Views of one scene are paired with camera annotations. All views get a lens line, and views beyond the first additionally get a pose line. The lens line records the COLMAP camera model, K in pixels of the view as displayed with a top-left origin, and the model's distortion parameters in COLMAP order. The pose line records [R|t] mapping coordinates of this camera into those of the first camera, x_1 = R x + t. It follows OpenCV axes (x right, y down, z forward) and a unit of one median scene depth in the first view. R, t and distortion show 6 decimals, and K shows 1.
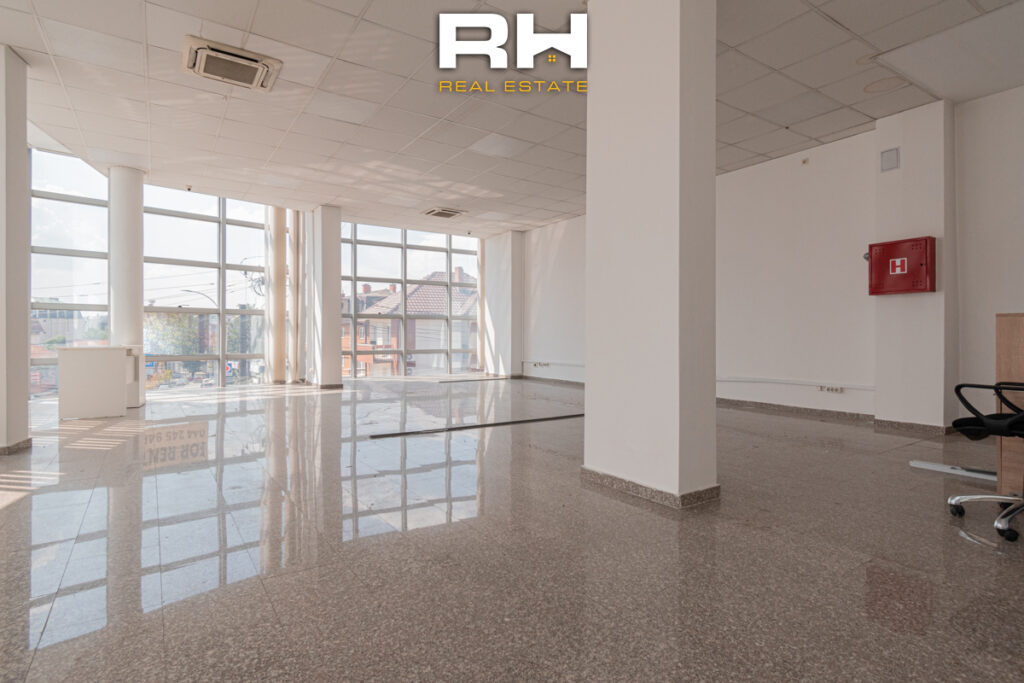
lens RADIAL K [[535.8, 0, 511.0], [0, 535.8, 331.8], [0, 0, 1]] dist [0.035190, -0.000193]
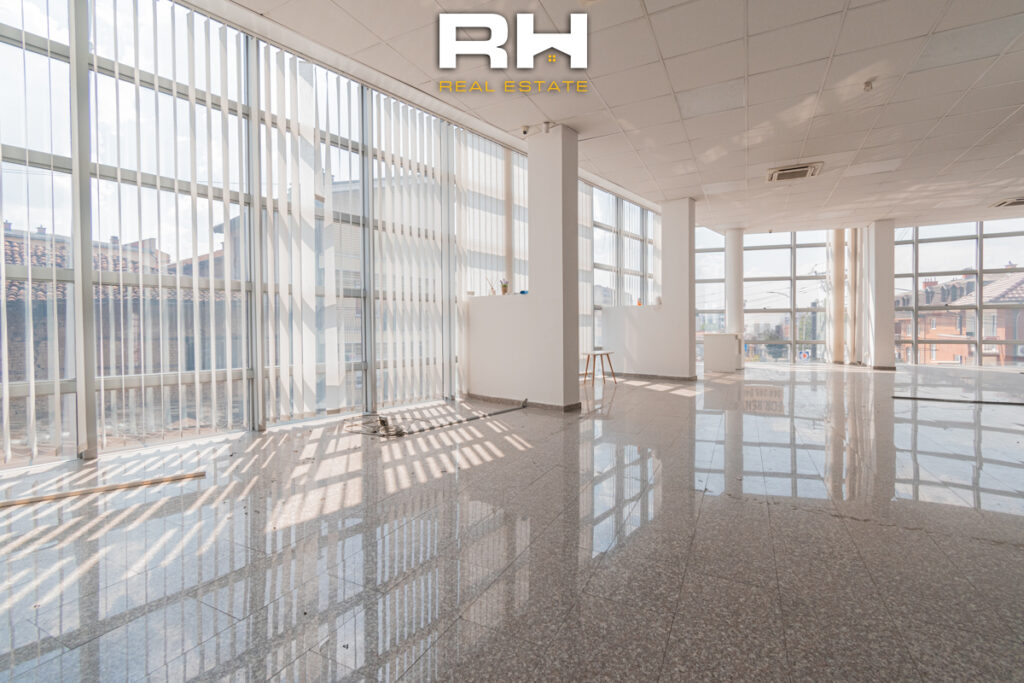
lens RADIAL K [[443.3, 0, 512.0], [0, 443.3, 341.5], [0, 0, 1]] dist [0.001344, 0.000272]
pose [[0.481588, 0.016594, -0.876241, 0.136300], [0.014350, 0.999537, 0.026816, 0.002942], [0.876280, -0.025489, 0.481127, -0.215600]]
